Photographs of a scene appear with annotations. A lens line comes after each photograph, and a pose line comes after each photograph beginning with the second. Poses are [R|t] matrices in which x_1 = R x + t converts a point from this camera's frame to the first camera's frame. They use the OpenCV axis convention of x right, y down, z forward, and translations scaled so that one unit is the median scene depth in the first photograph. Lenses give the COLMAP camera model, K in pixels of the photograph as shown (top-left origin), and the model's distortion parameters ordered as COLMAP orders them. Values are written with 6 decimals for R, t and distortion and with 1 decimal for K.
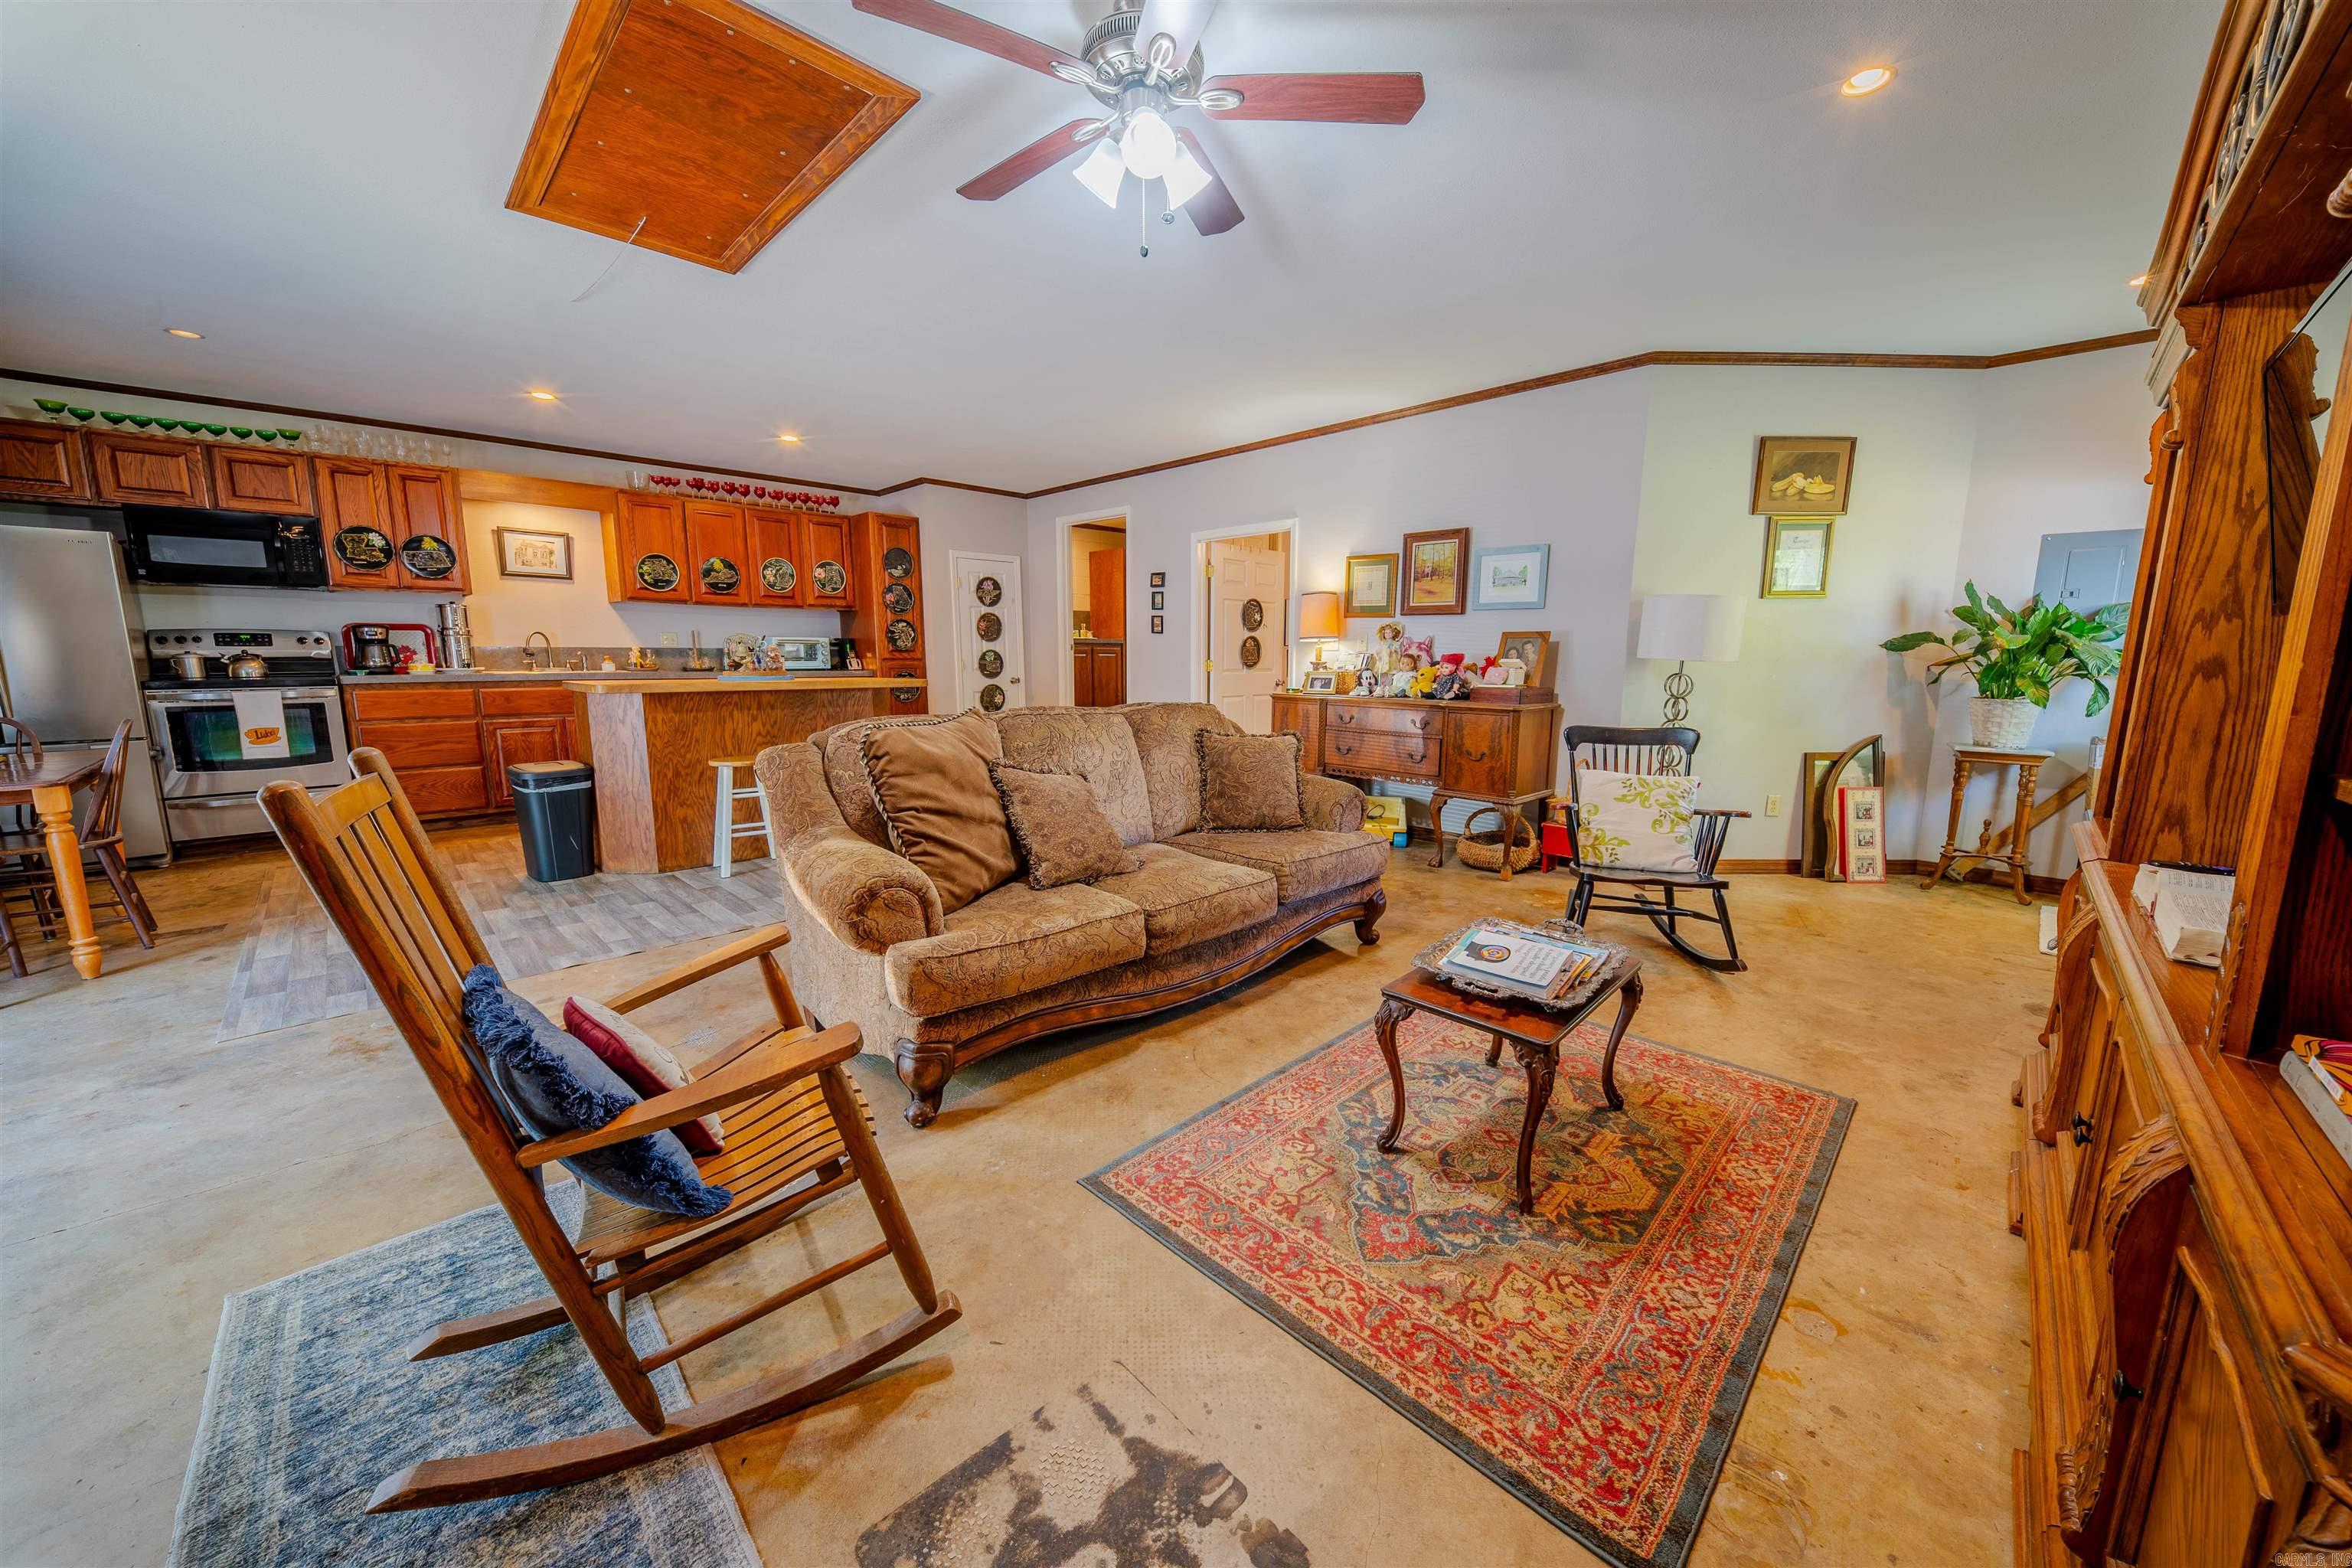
lens RADIAL K [[815.7, 0, 1176.0], [0, 815.7, 784.0], [0, 0, 1]] dist [0.000268, -0.000006]
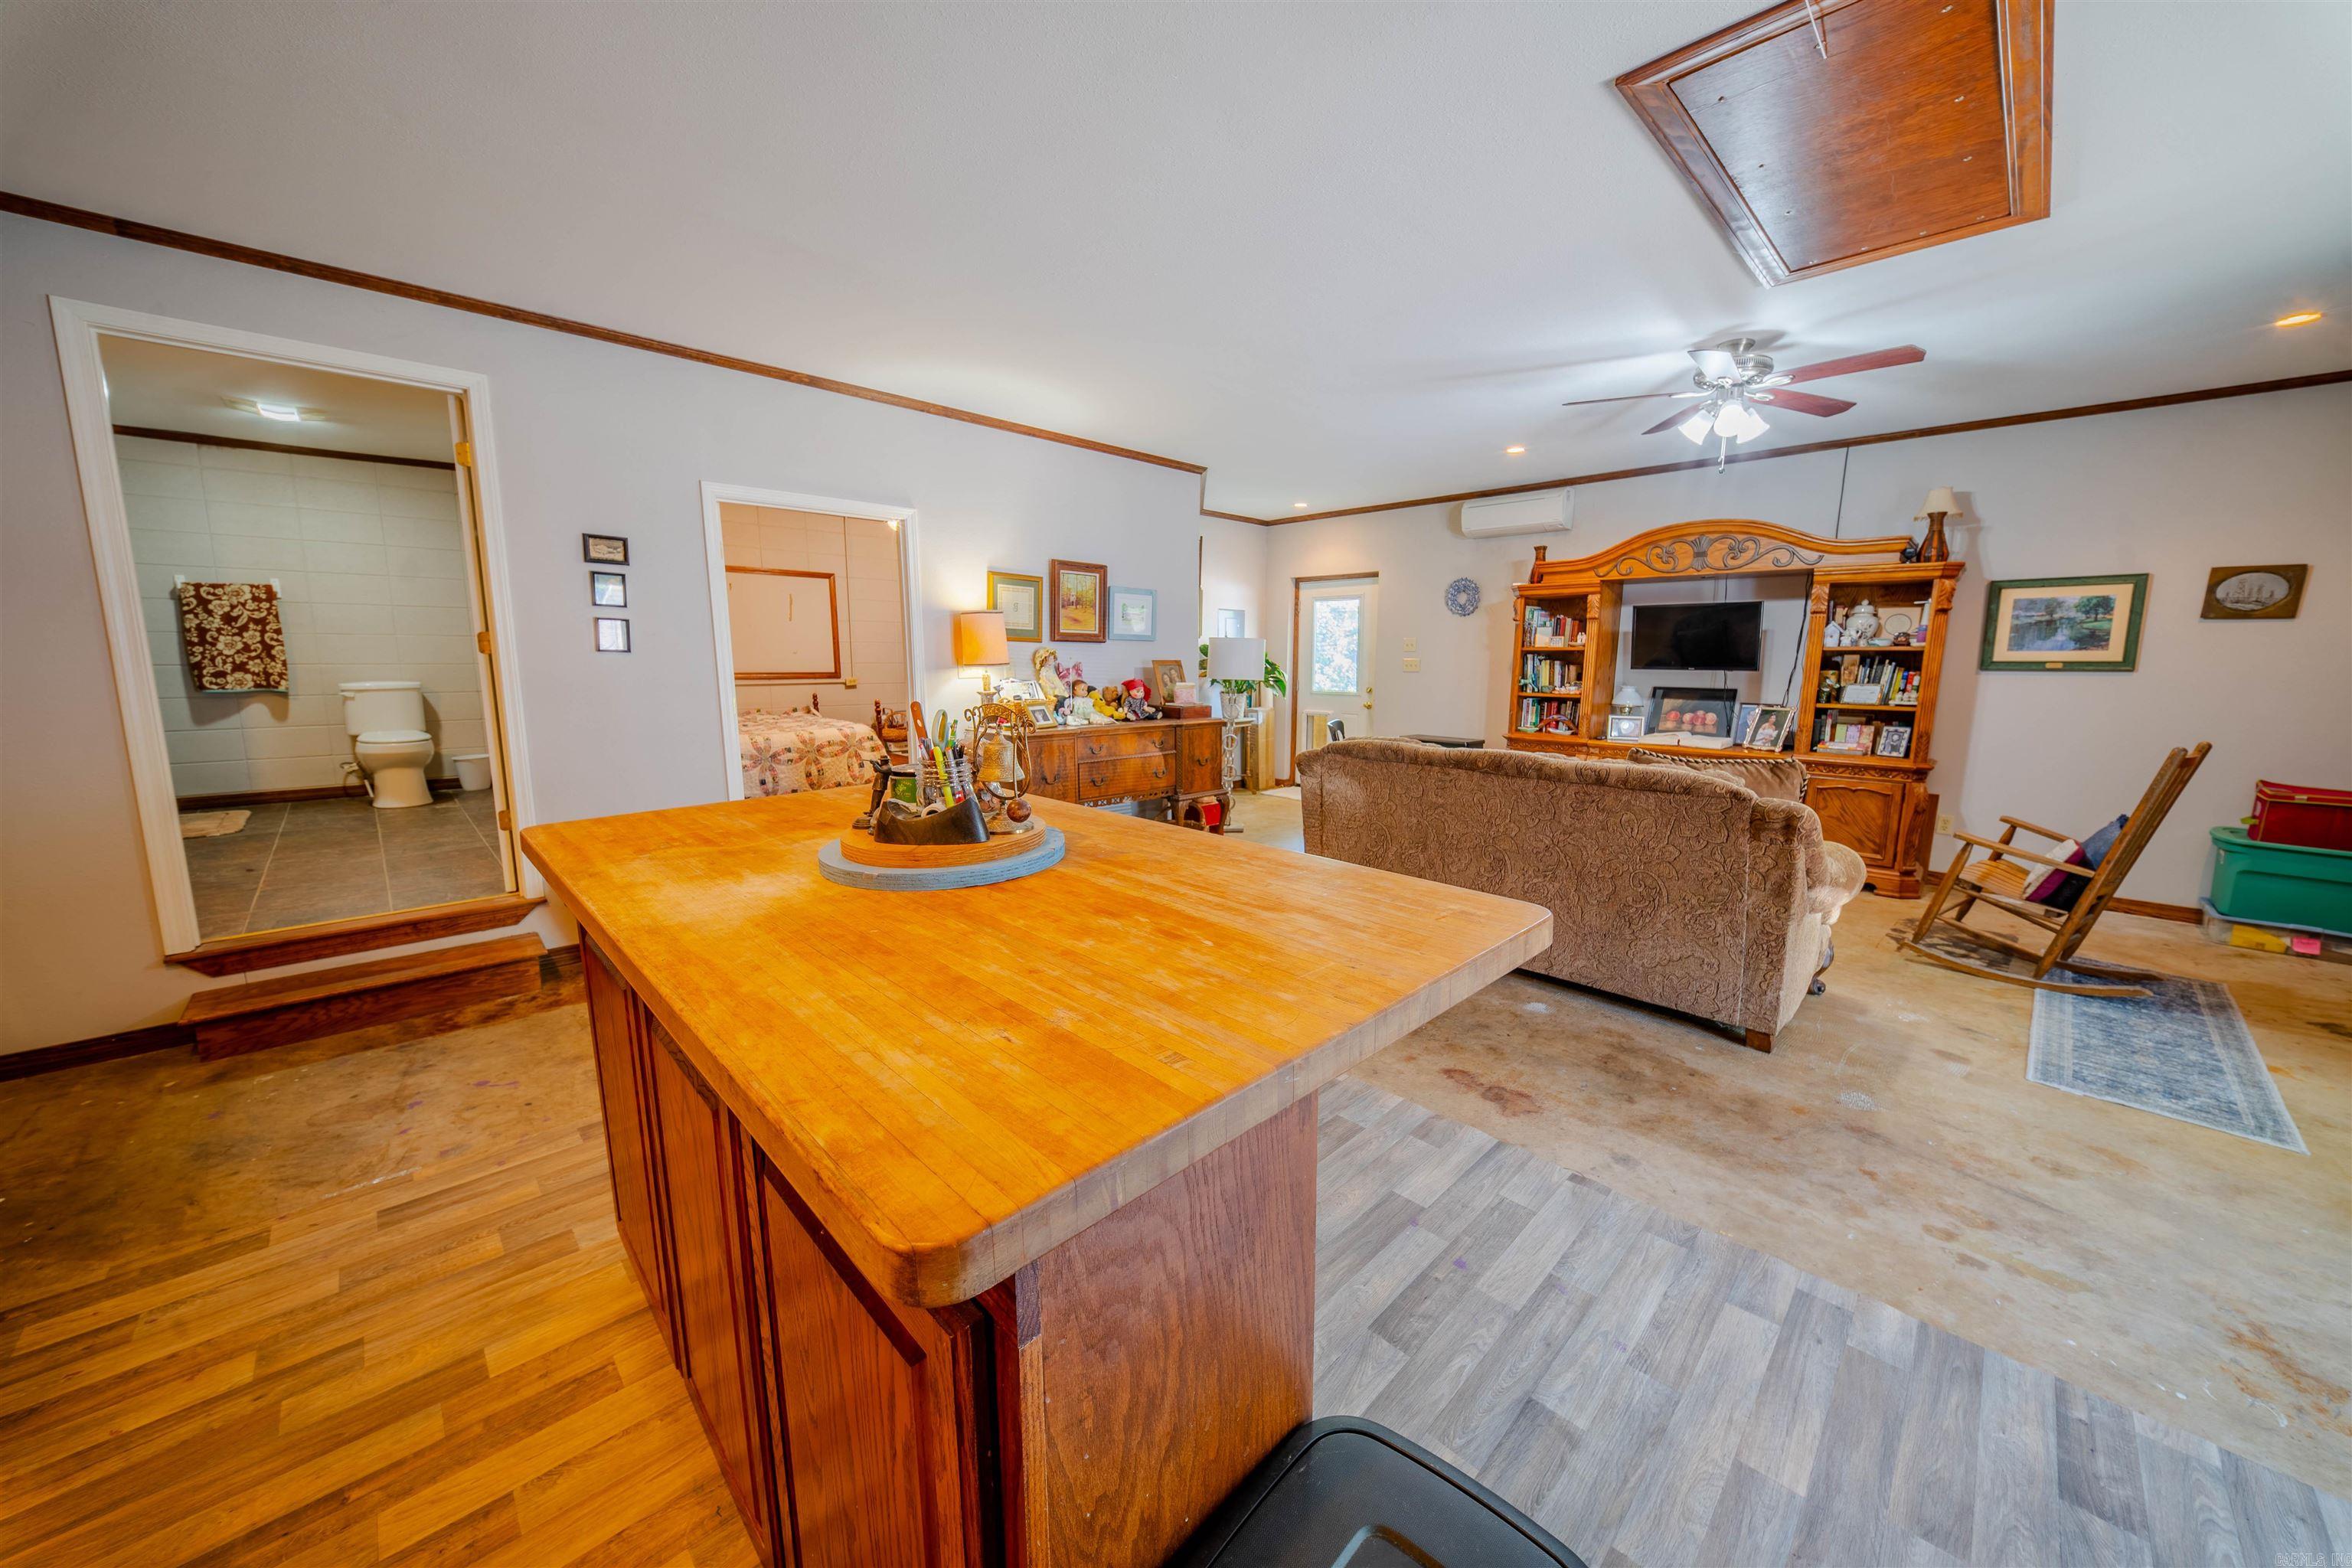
lens RADIAL K [[833.6, 0, 1176.0], [0, 833.6, 784.0], [0, 0, 1]] dist [-0.001047, -0.000093]
pose [[0.015126, -0.153333, 0.988059, -0.753079], [0.156890, 0.976296, 0.149105, -0.166671], [-0.987500, 0.152761, 0.038824, 0.848328]]
